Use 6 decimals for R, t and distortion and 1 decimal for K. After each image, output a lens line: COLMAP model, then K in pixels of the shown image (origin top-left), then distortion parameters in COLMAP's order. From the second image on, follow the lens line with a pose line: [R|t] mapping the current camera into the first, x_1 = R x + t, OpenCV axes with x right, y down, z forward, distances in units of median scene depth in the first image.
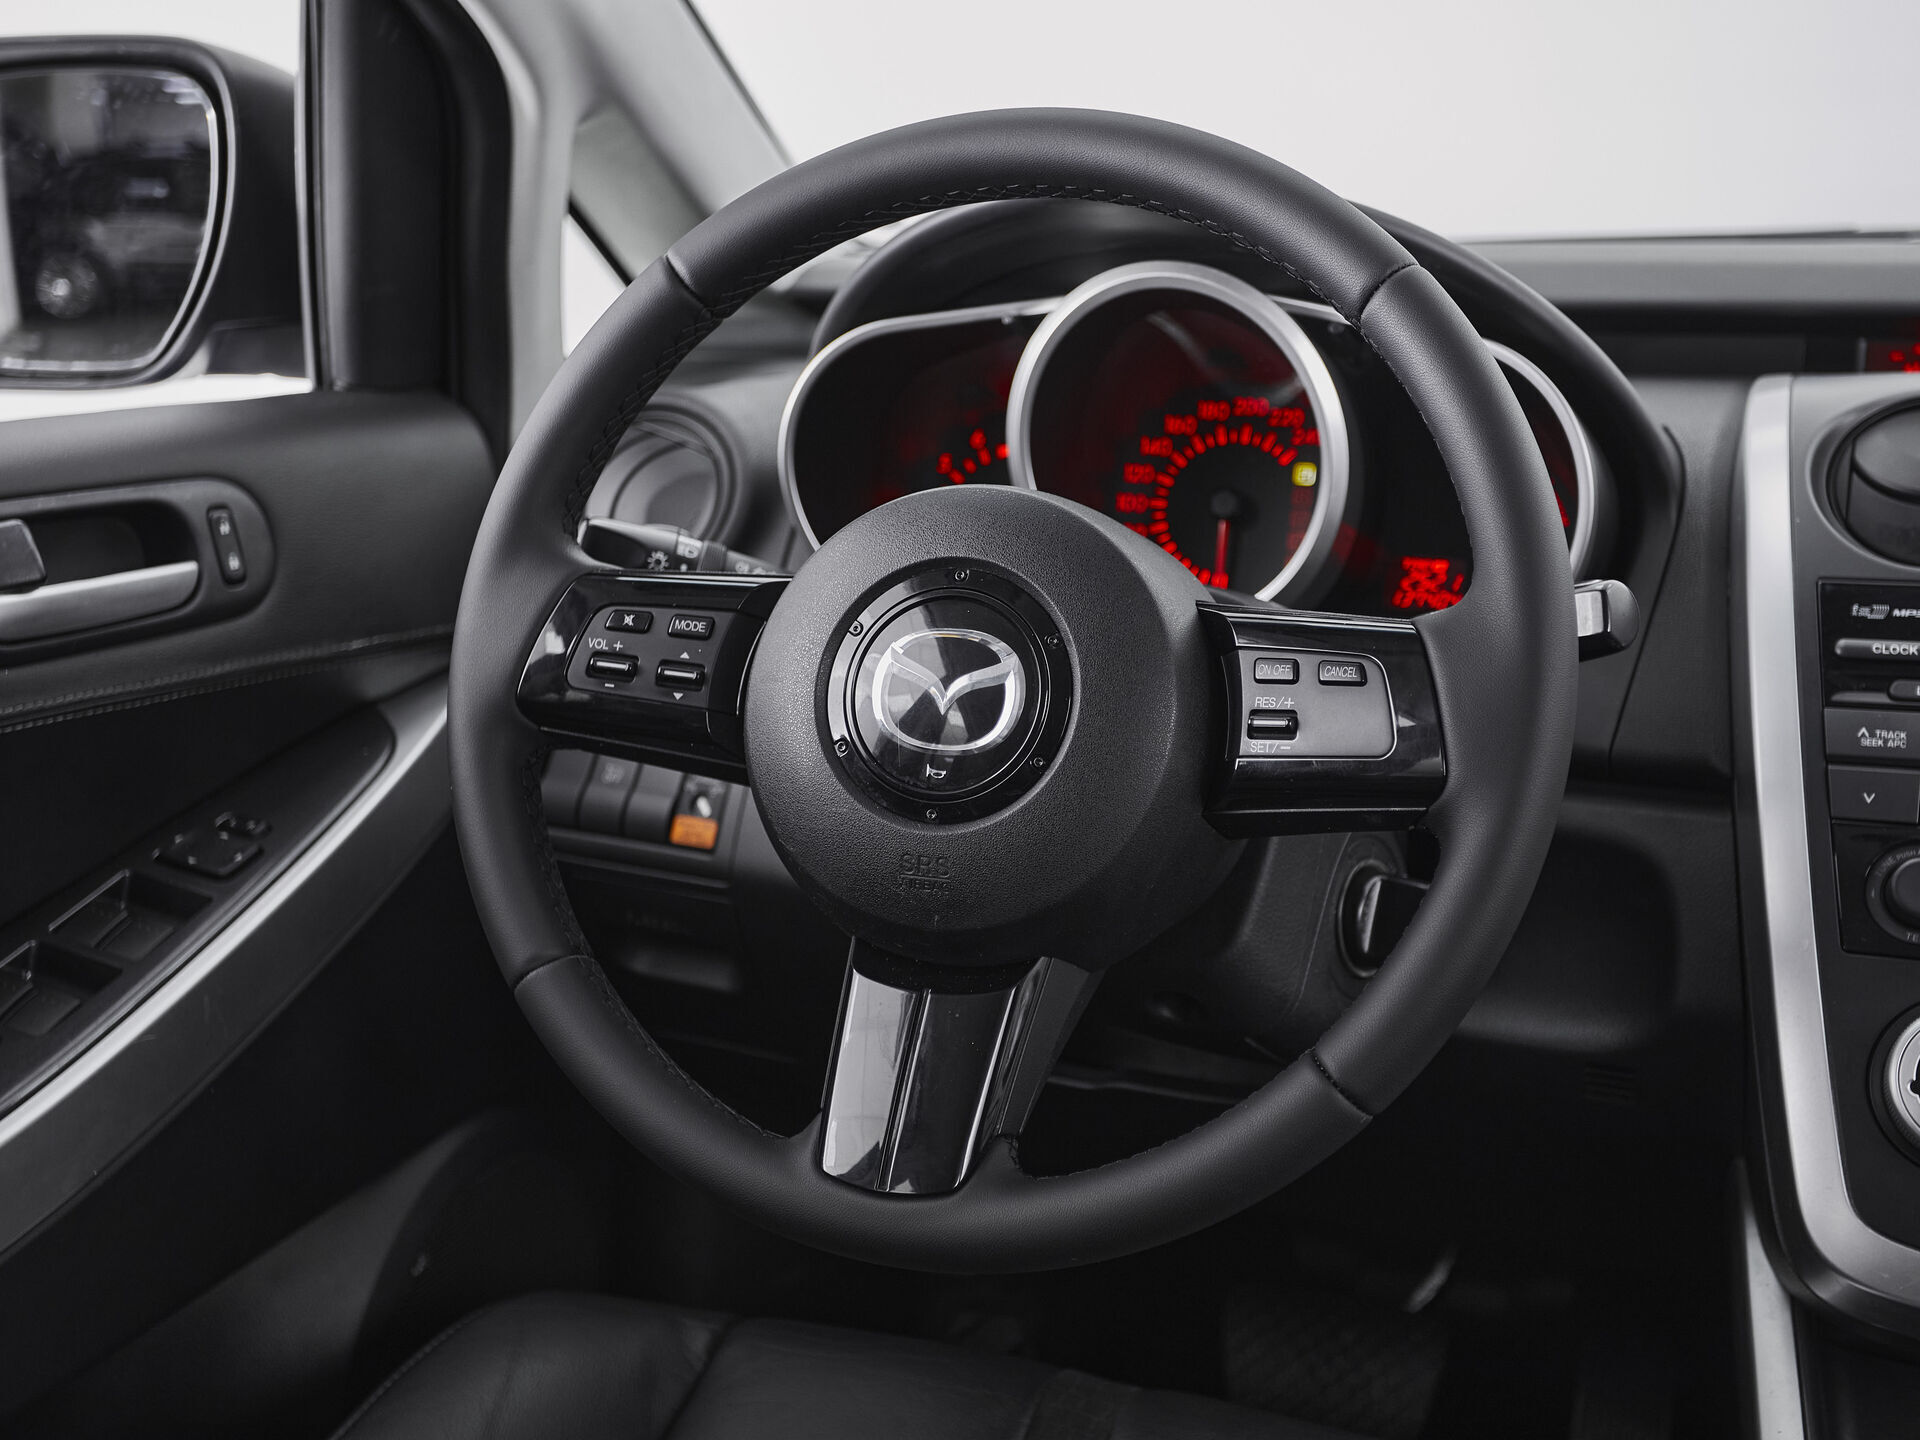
lens RADIAL K [[2336.7, 0, 947.4], [0, 2336.7, 710.3], [0, 0, 1]] dist [0.037845, 0.000000]
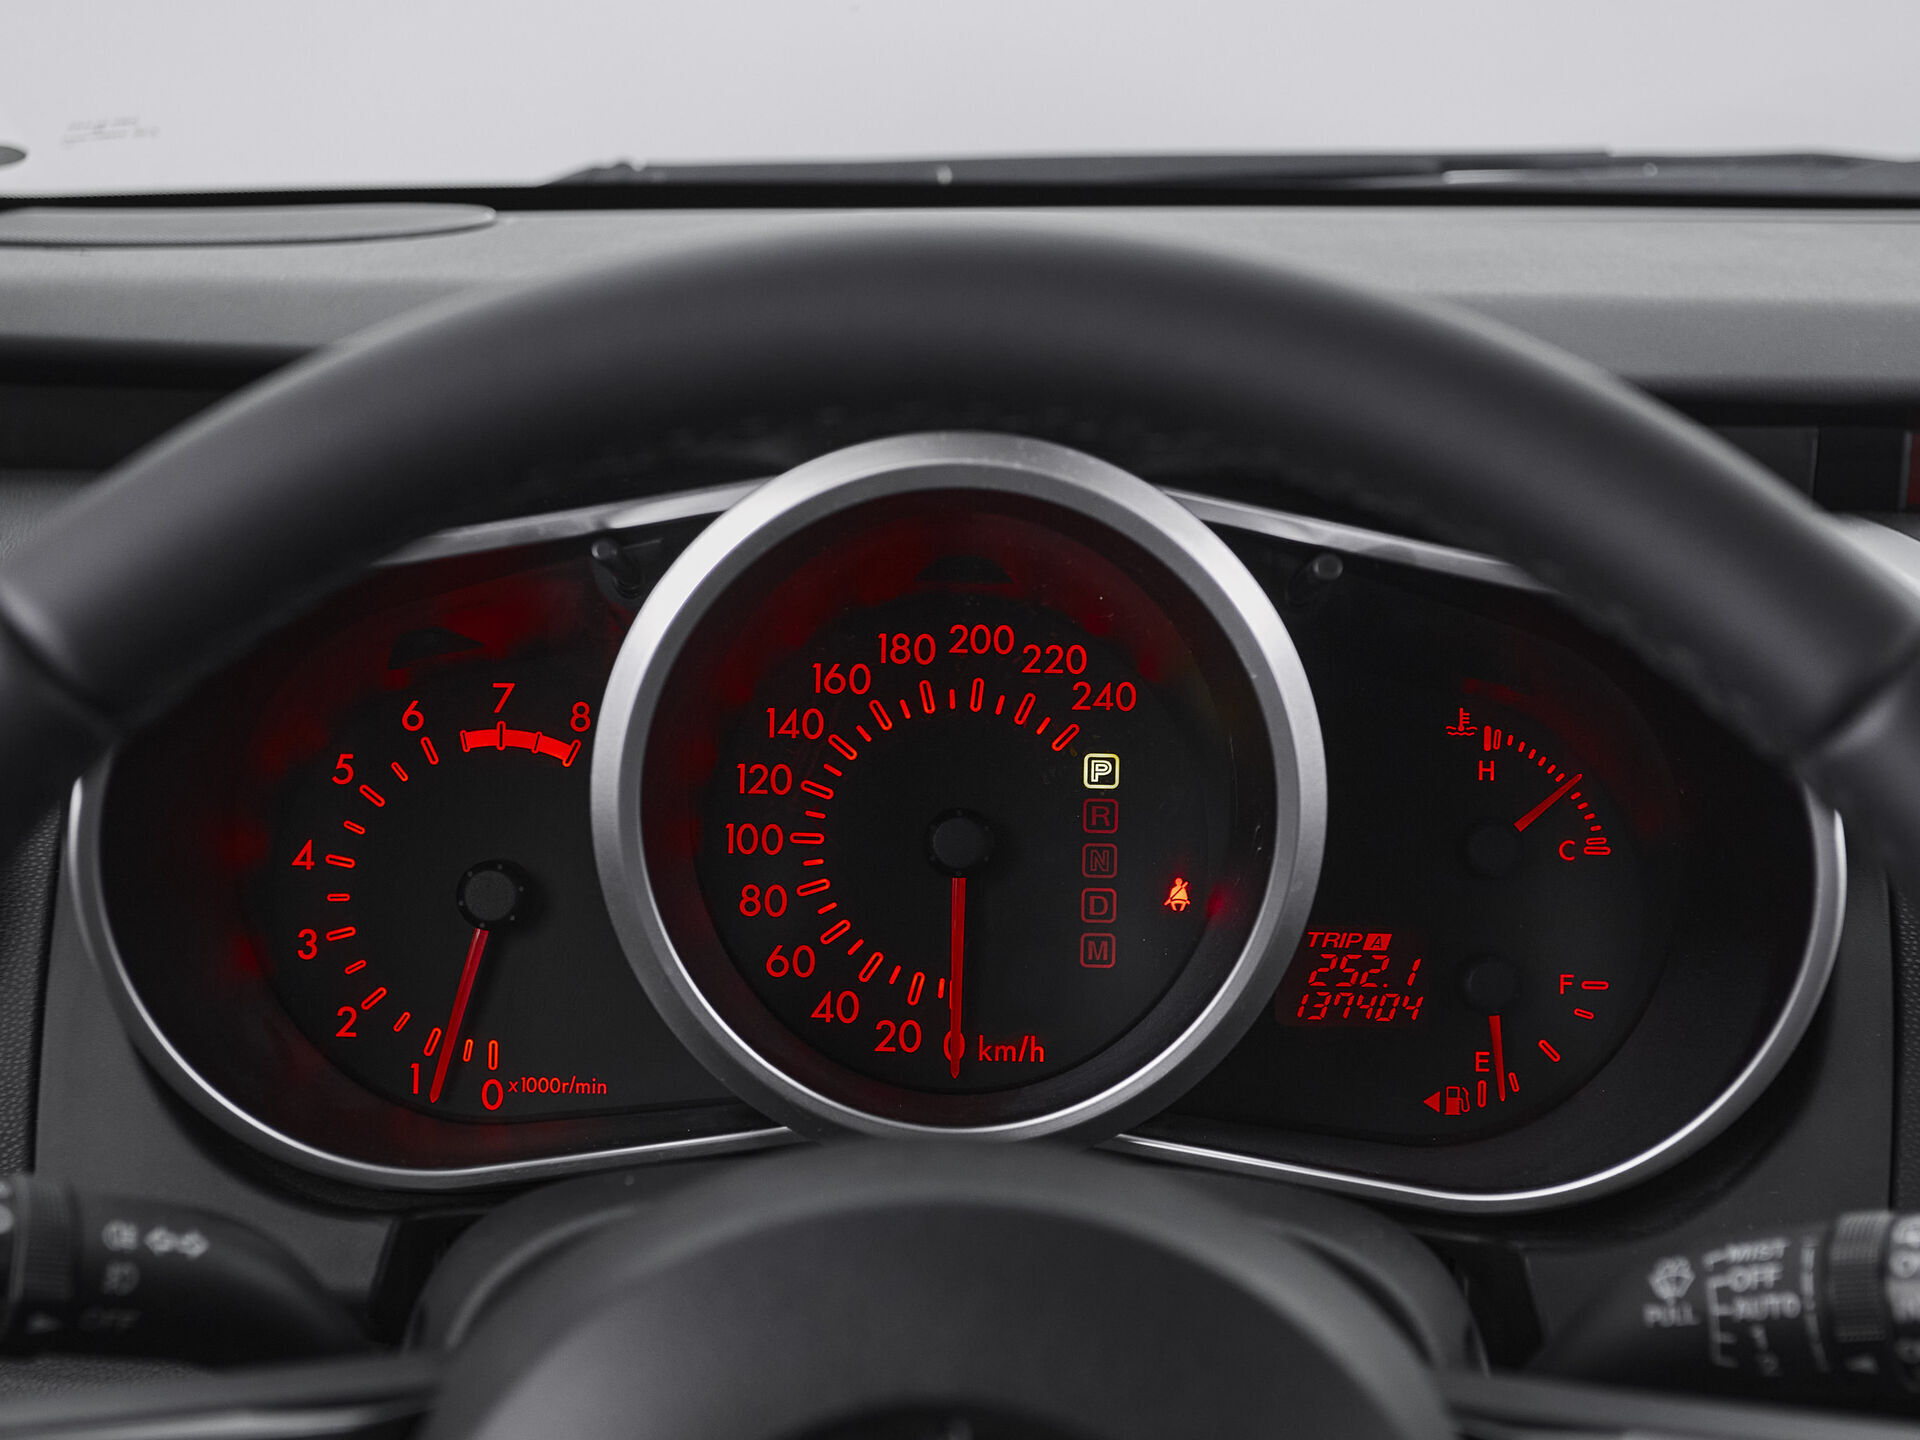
lens RADIAL K [[3292.6, 0, 957.8], [0, 3292.6, 727.0], [0, 0, 1]] dist [0.058223, 0.000000]
pose [[0.933113, -0.075215, 0.351629, -0.157192], [0.063139, 0.996958, 0.045702, -0.178158], [-0.353997, -0.020444, 0.935023, 0.417041]]
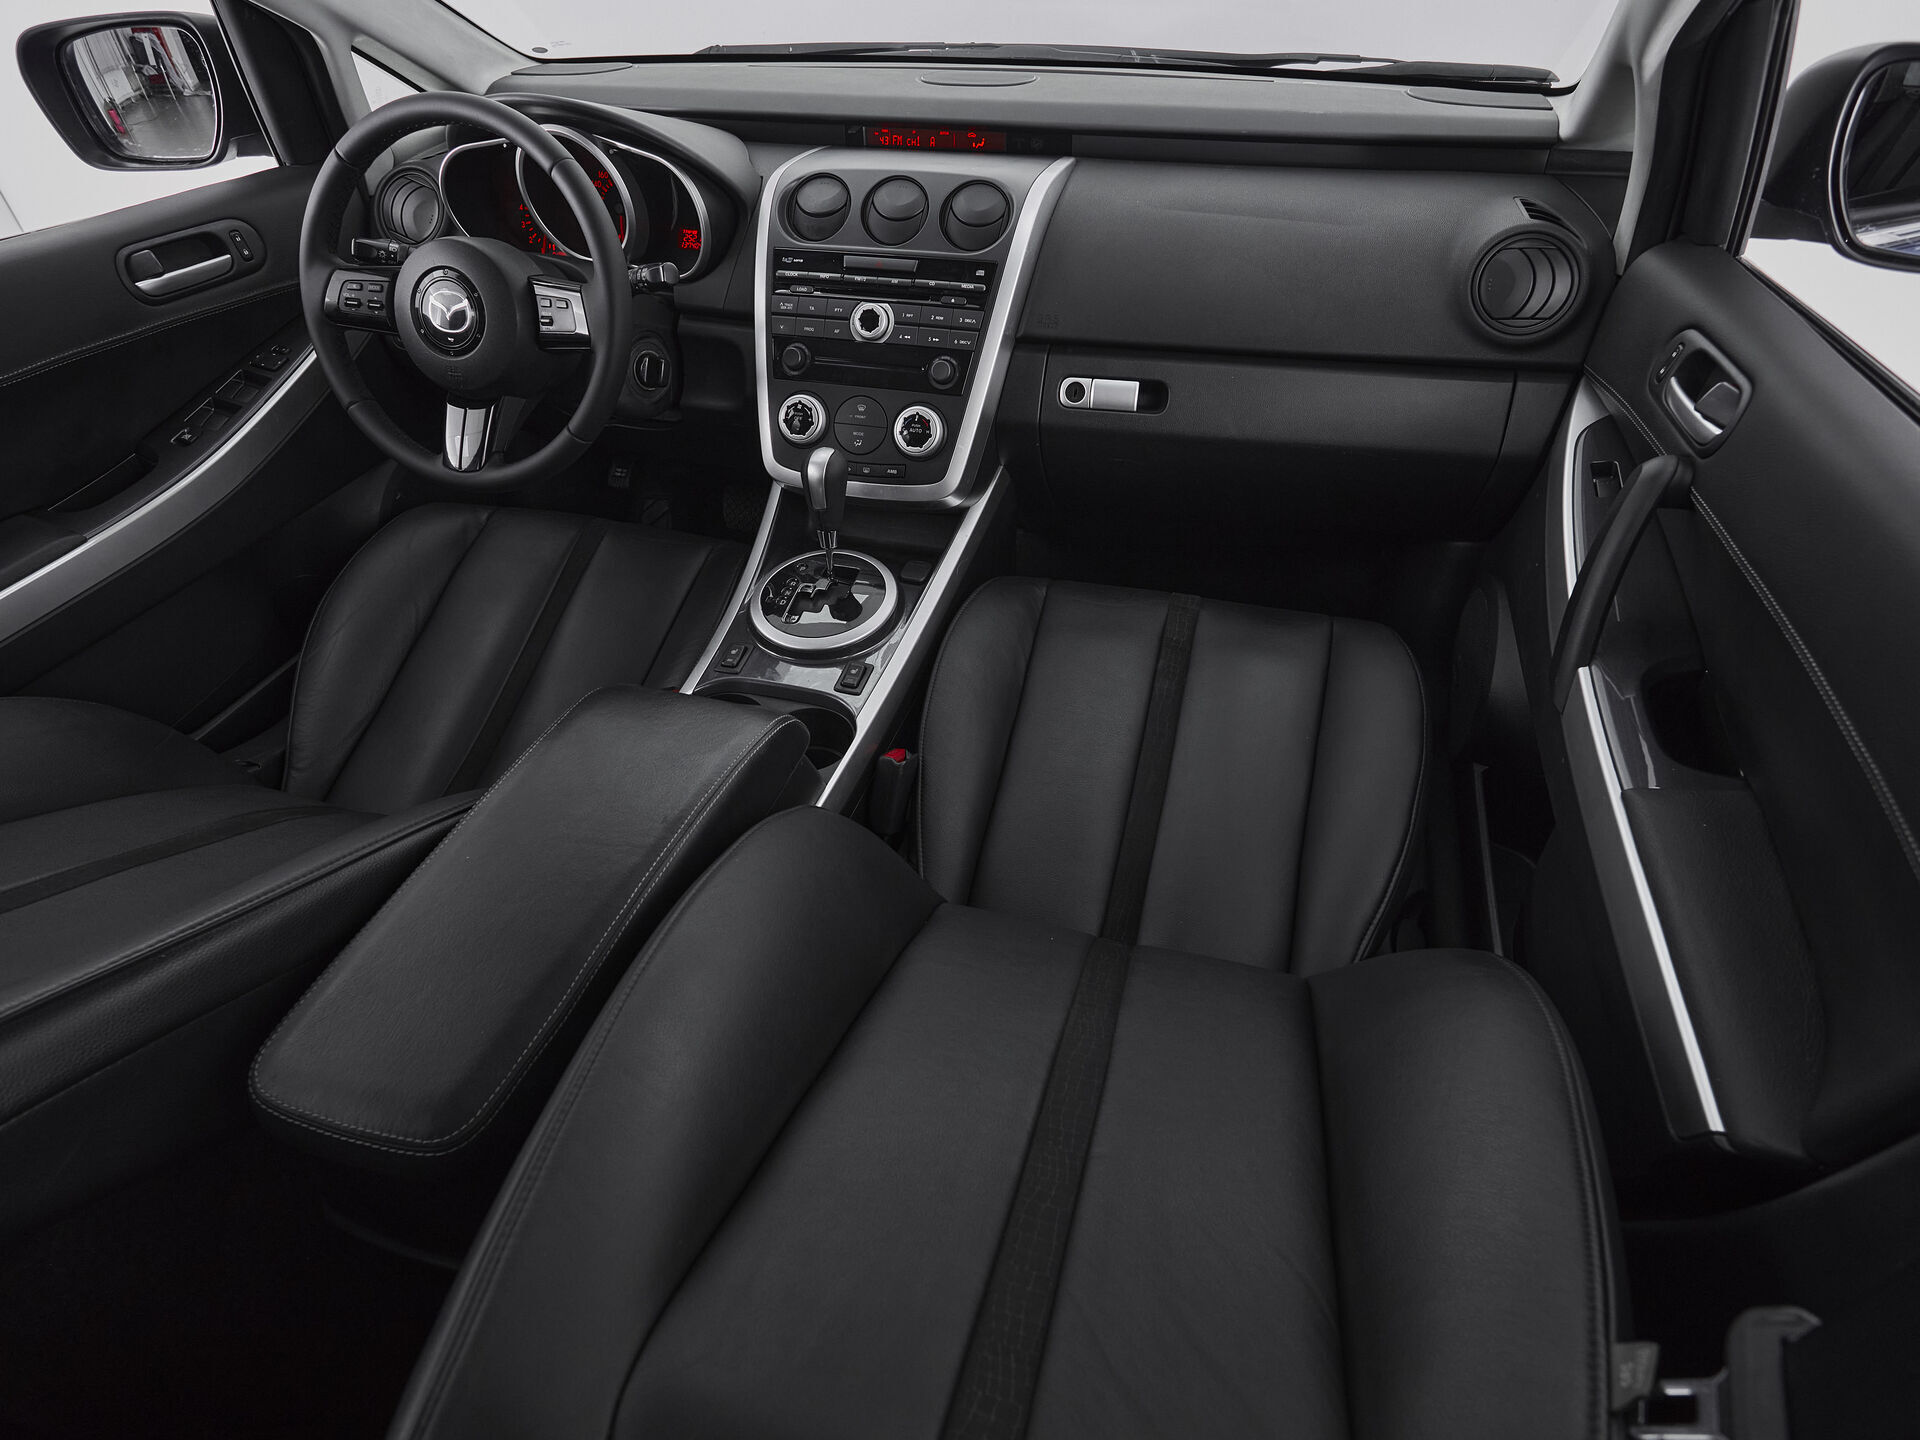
lens RADIAL K [[1057.3, 0, 955.3], [0, 1057.3, 719.7], [0, 0, 1]] dist [0.000971, -0.002345]
pose [[0.995806, -0.067763, 0.061470, 0.485362], [0.033168, 0.893555, 0.447727, -0.115935], [-0.085266, -0.443810, 0.892055, -0.509446]]
